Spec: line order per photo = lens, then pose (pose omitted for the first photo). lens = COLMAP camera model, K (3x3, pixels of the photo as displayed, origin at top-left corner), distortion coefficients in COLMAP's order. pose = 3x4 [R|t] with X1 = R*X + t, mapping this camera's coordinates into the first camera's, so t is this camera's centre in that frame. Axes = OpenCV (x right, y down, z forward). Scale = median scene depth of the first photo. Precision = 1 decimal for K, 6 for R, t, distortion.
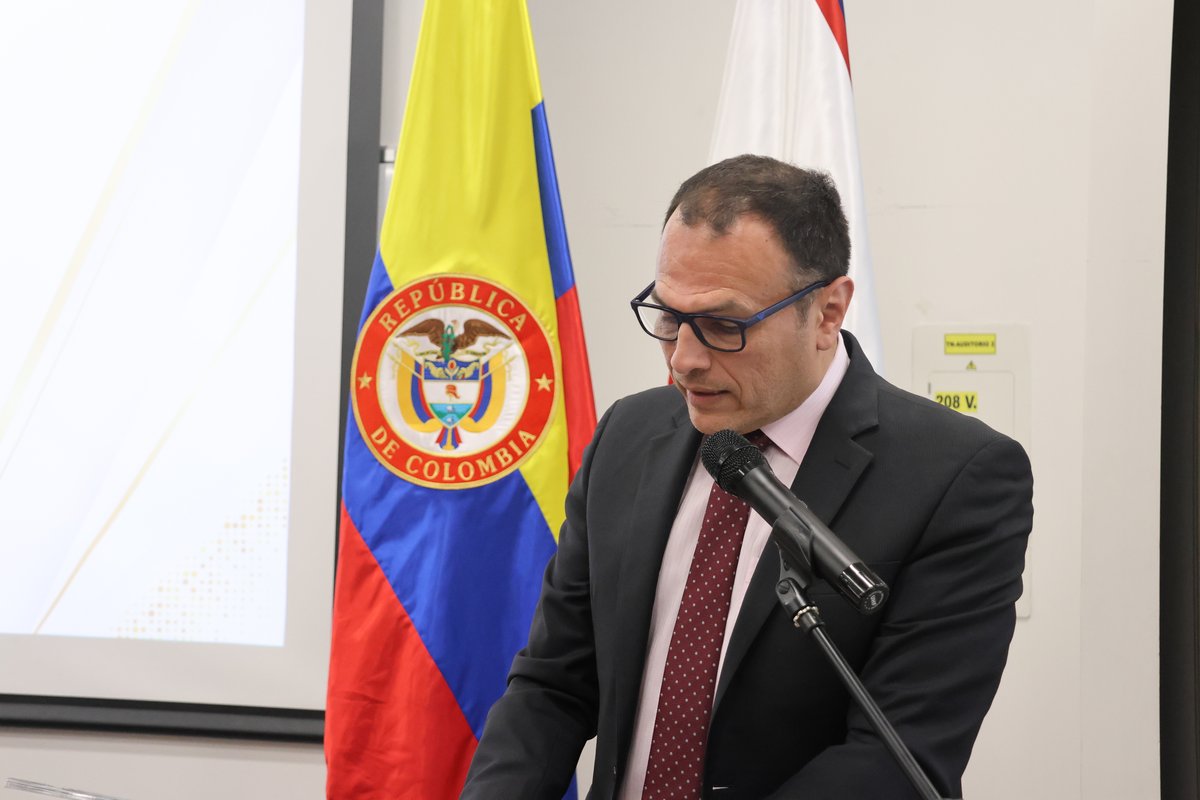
lens RADIAL K [[1968.9, 0, 604.0], [0, 1968.9, 402.6], [0, 0, 1]] dist [0.155372, 0.000000]
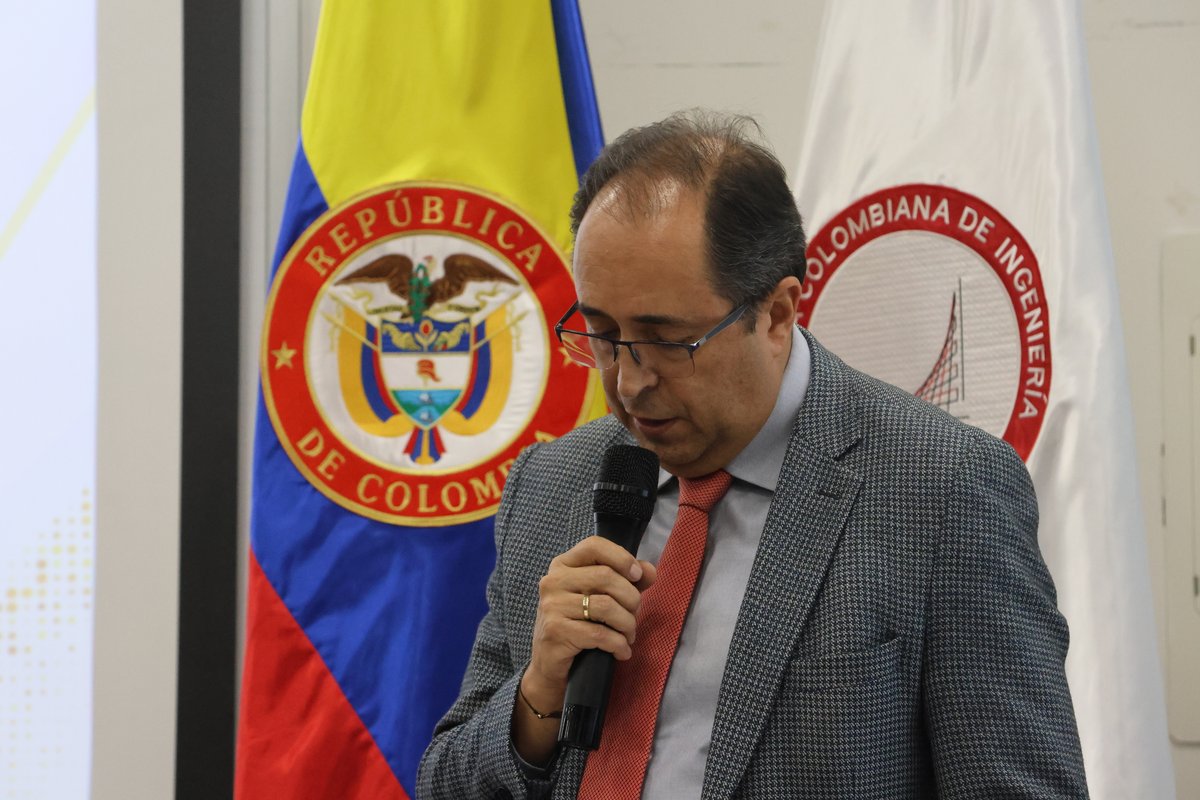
lens RADIAL K [[4606.5, 0, 597.0], [0, 4606.5, 398.1], [0, 0, 1]] dist [0.960403, 0.000000]
pose [[0.999147, -0.019161, 0.036590, -0.076948], [0.018953, 0.999802, 0.006015, -0.004631], [-0.036698, -0.005316, 0.999312, -0.463929]]
